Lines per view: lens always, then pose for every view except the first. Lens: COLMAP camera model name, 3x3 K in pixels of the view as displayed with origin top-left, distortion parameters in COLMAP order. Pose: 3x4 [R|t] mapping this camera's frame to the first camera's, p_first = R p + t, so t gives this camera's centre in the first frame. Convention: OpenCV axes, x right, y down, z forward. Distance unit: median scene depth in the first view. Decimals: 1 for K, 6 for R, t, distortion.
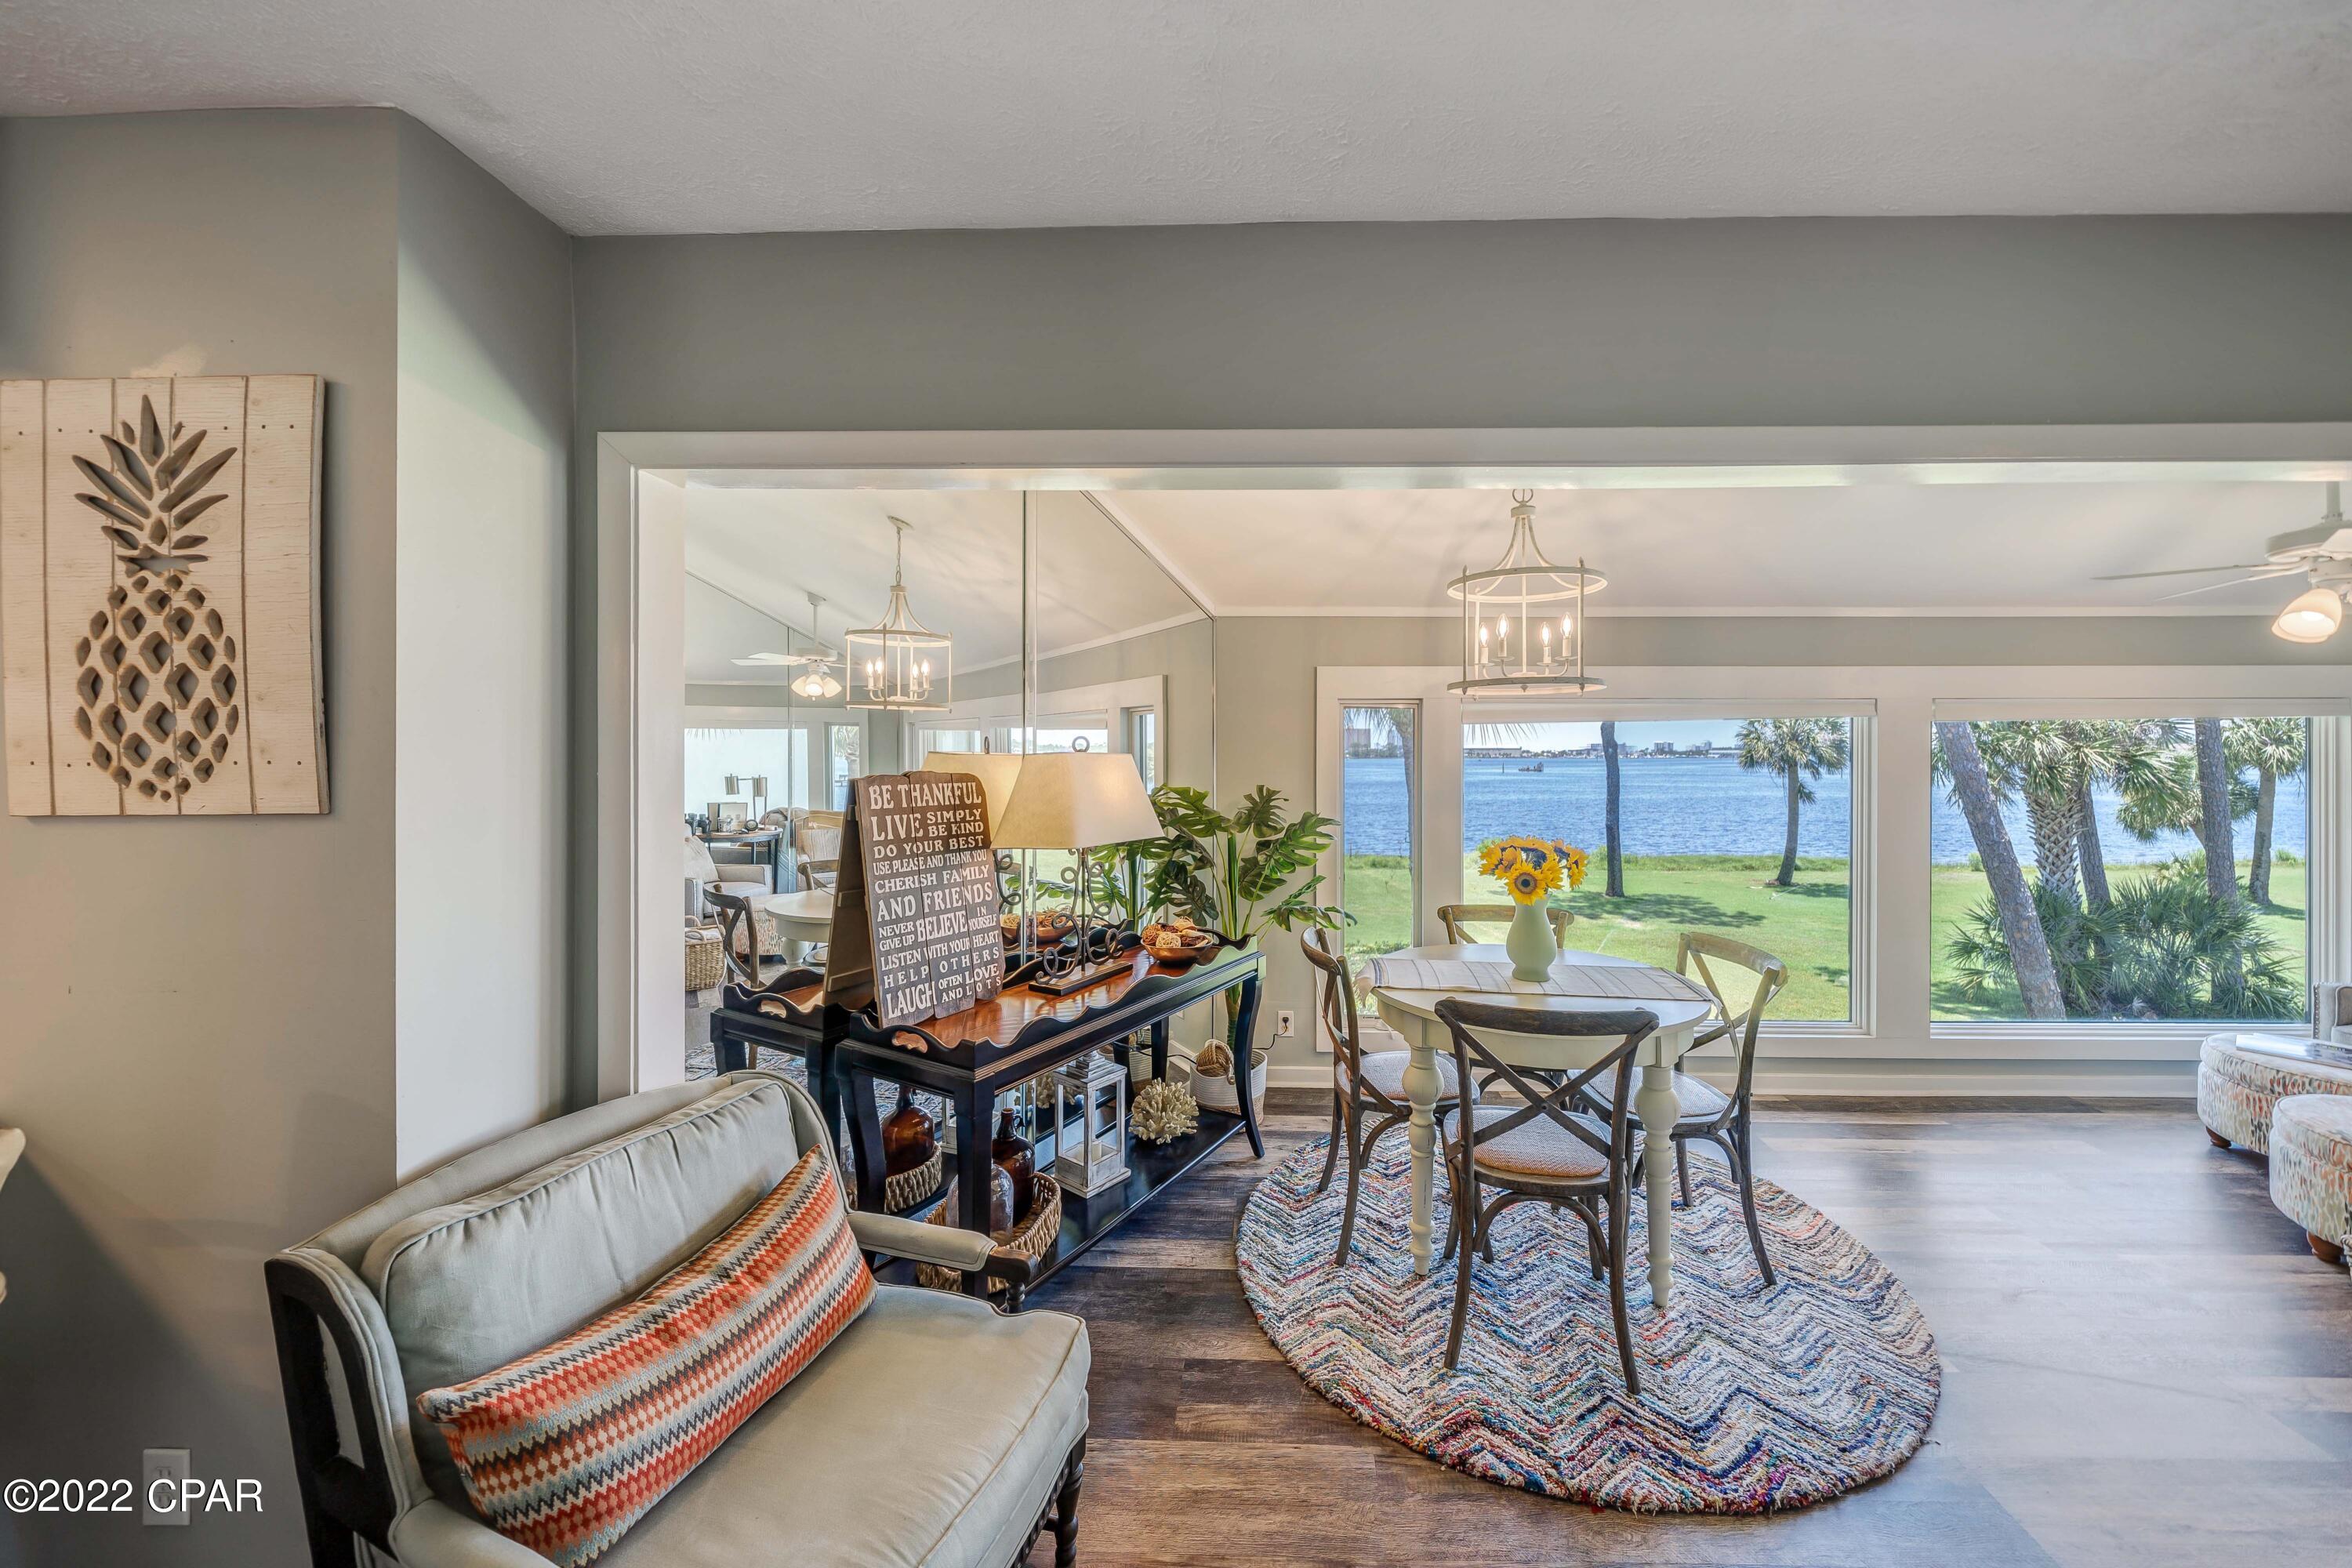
lens RADIAL K [[834.1, 0, 1260.9], [0, 834.1, 752.3], [0, 0, 1]] dist [-0.003820, 0.000060]
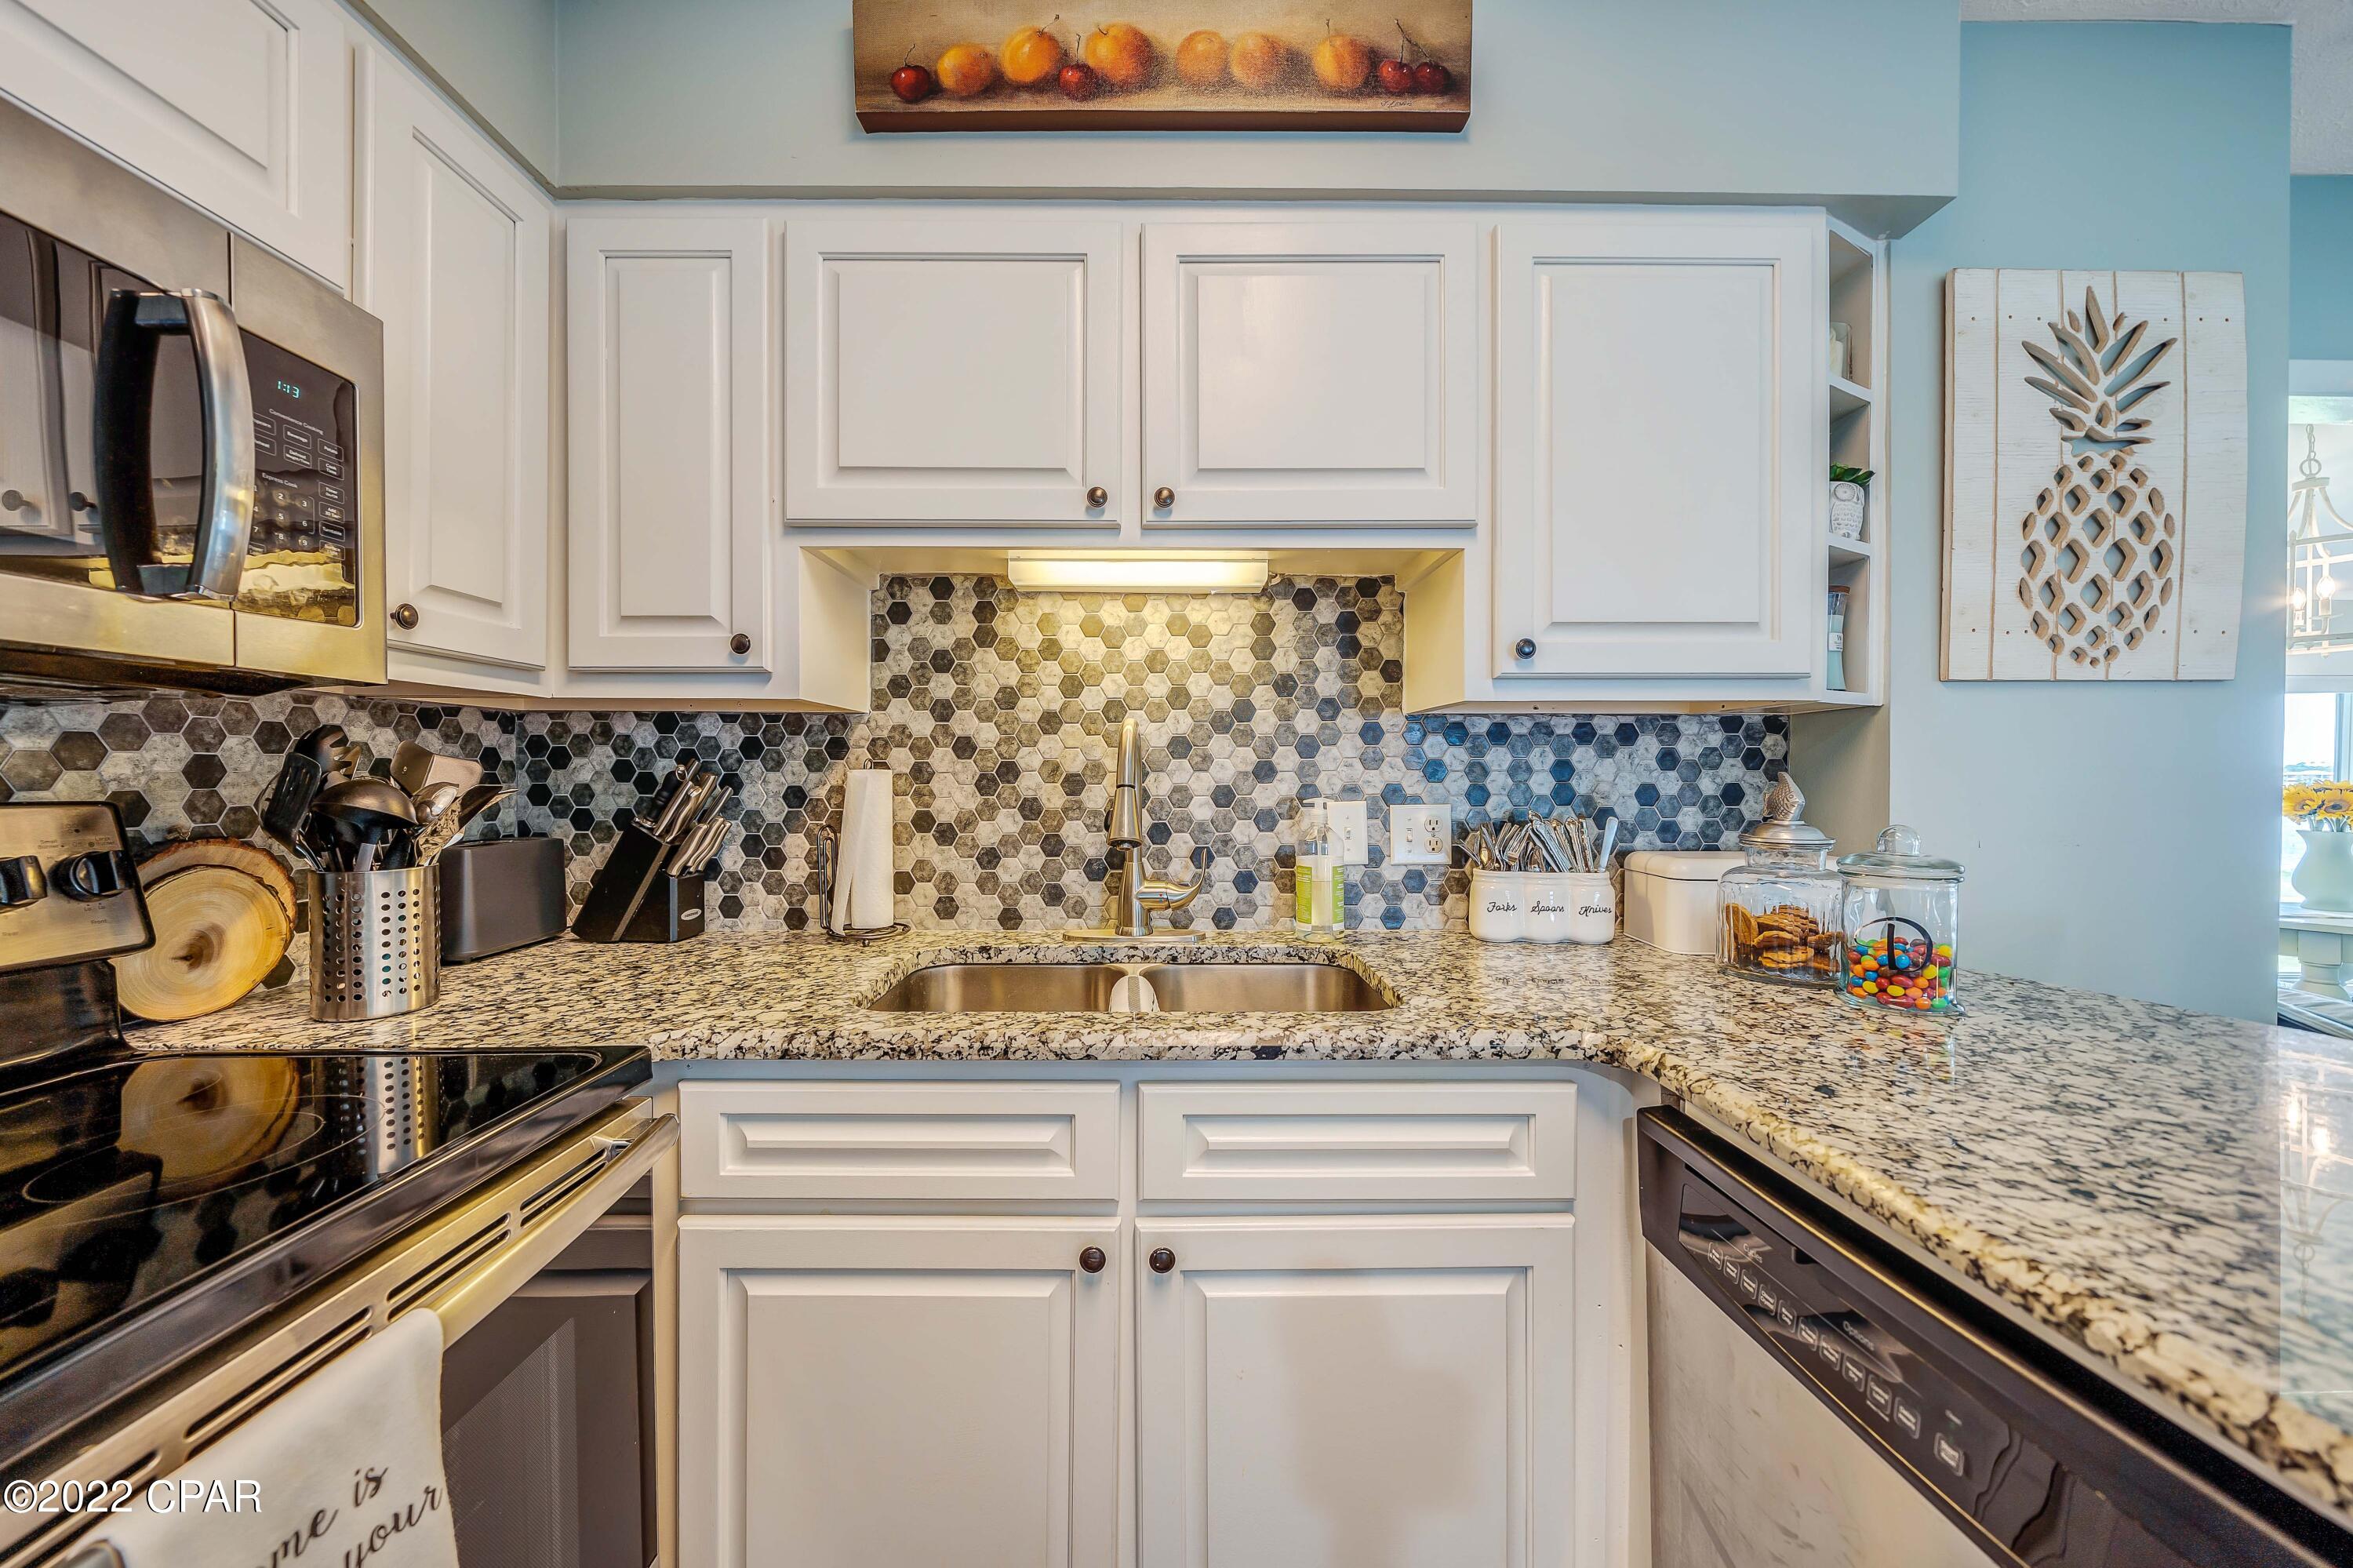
lens RADIAL K [[834.5, 0, 1174.0], [0, 834.5, 778.6], [0, 0, 1]] dist [-0.003820, 0.000060]
pose [[0.999502, 0.002918, 0.031405, -1.595715], [-0.003062, 0.999985, 0.004542, 0.127059], [-0.031392, -0.004636, 0.999496, -0.024873]]
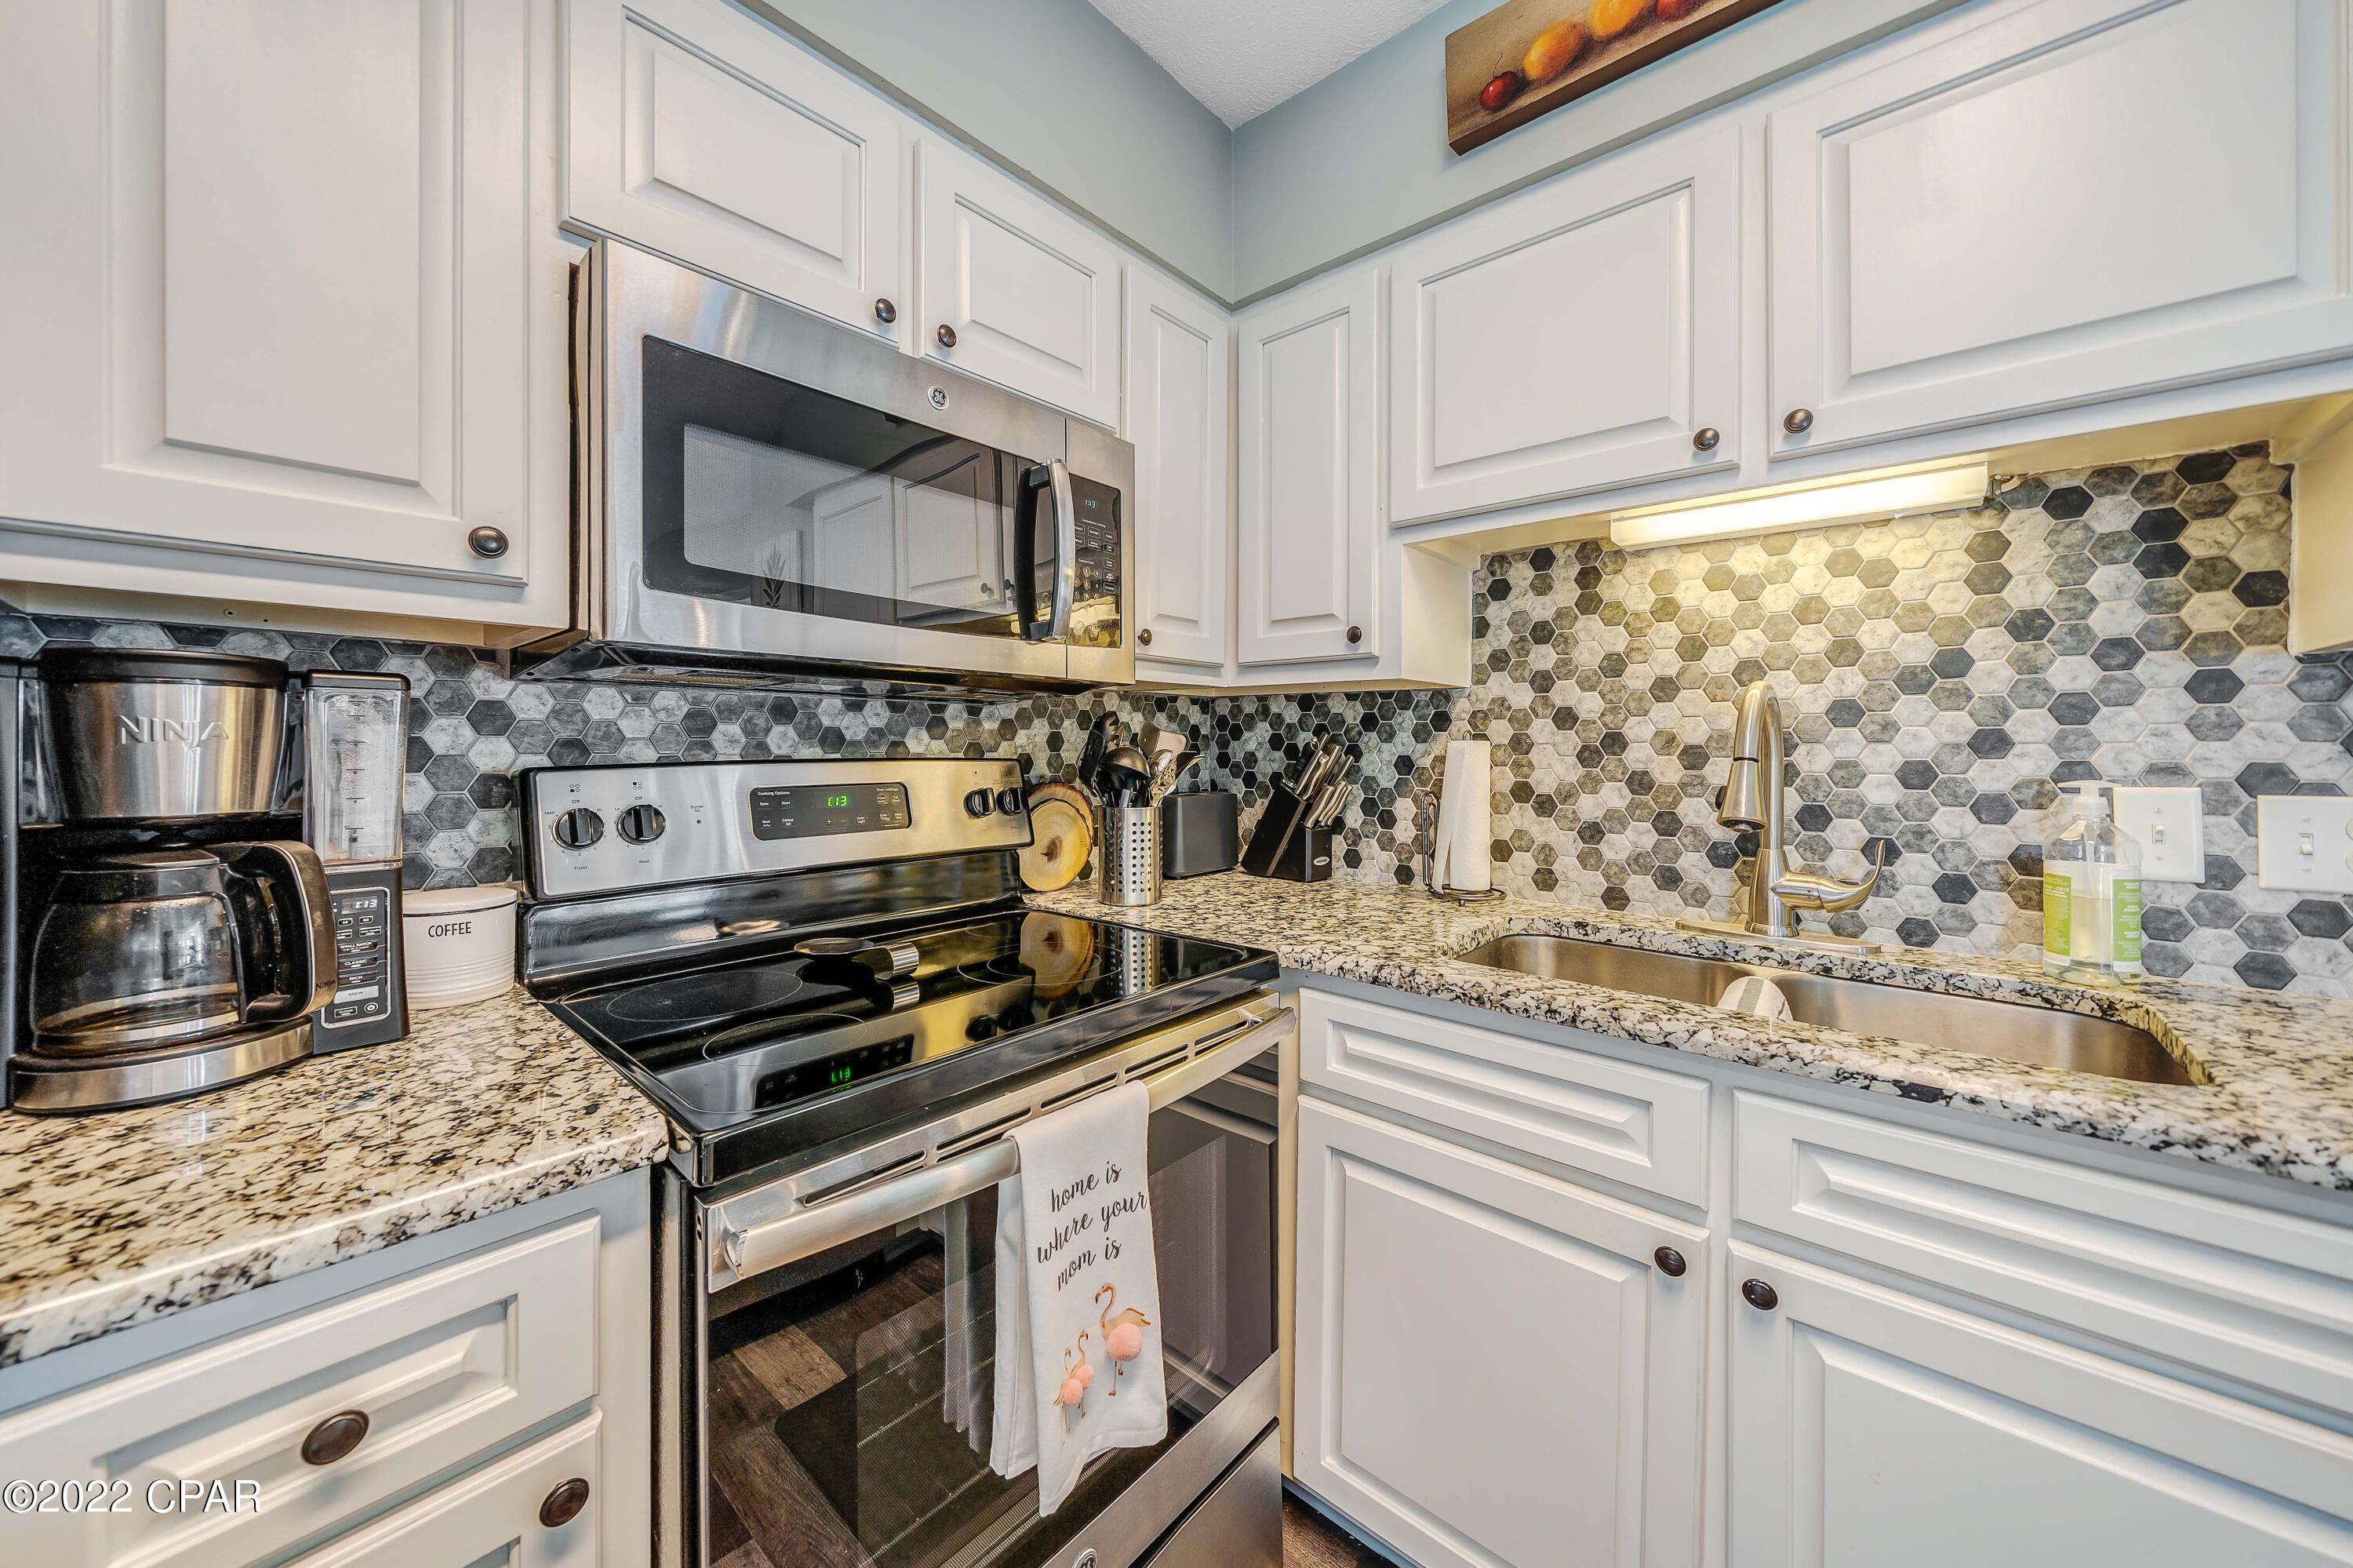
lens RADIAL K [[834.5, 0, 1172.0], [0, 834.5, 747.4], [0, 0, 1]] dist [-0.003820, 0.000060]
pose [[0.767408, 0.008387, -0.641104, -1.552366], [-0.006927, 0.999965, 0.004790, 0.127710], [0.641121, 0.000765, 0.767439, -0.060329]]
